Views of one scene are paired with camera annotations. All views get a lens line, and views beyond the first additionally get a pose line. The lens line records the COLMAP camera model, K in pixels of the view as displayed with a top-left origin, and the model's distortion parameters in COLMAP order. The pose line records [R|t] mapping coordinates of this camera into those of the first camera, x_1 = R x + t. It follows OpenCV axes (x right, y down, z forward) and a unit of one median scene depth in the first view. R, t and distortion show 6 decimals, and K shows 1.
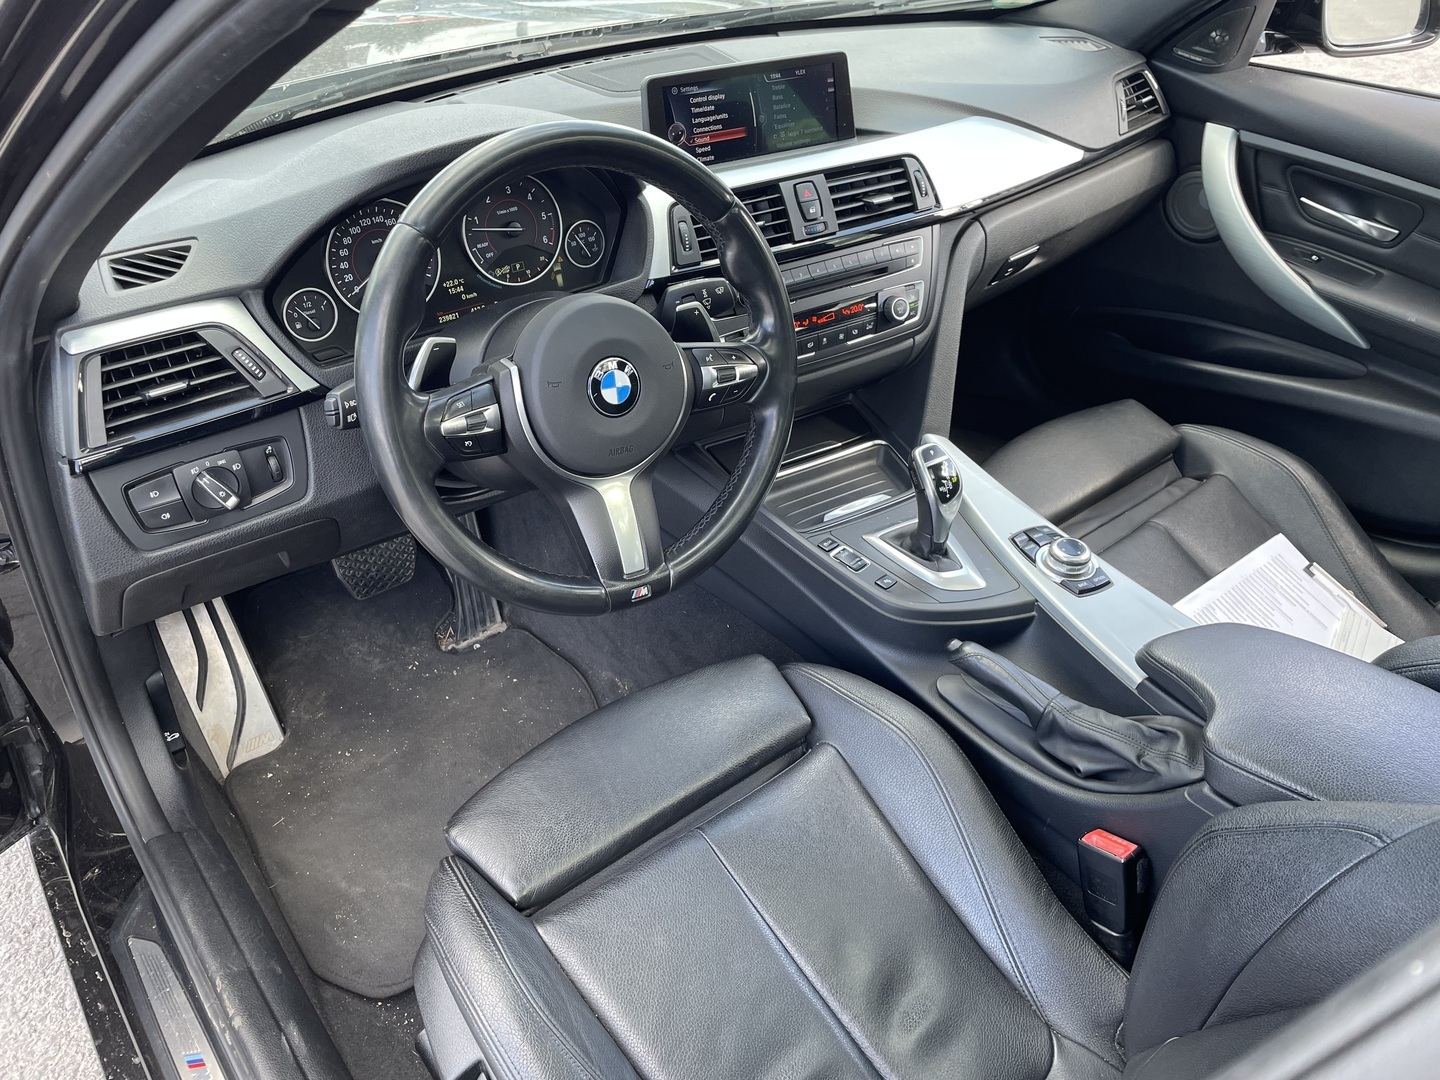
lens RADIAL K [[1084.4, 0, 713.5], [0, 1084.4, 538.7], [0, 0, 1]] dist [0.034946, -0.025611]
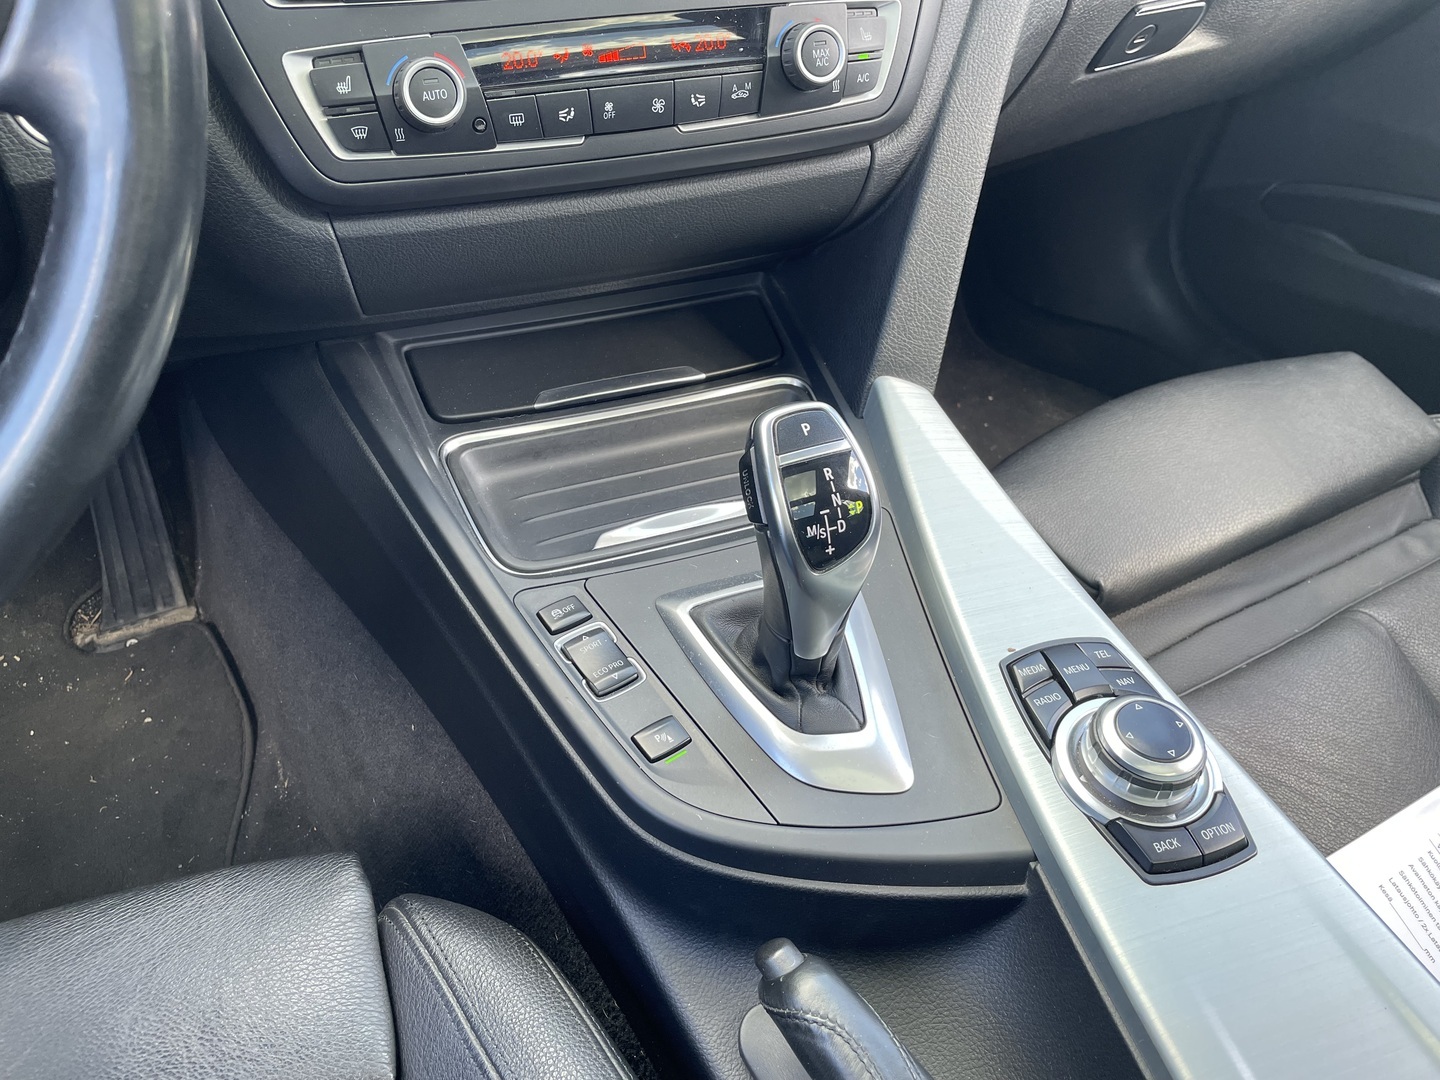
lens RADIAL K [[1084.4, 0, 724.3], [0, 1084.4, 540.1], [0, 0, 1]] dist [0.034946, -0.025611]
pose [[0.986237, 0.131567, -0.100134, 0.199890], [-0.122576, 0.988259, 0.091213, -0.066548], [0.110959, -0.077684, 0.990784, 0.581901]]
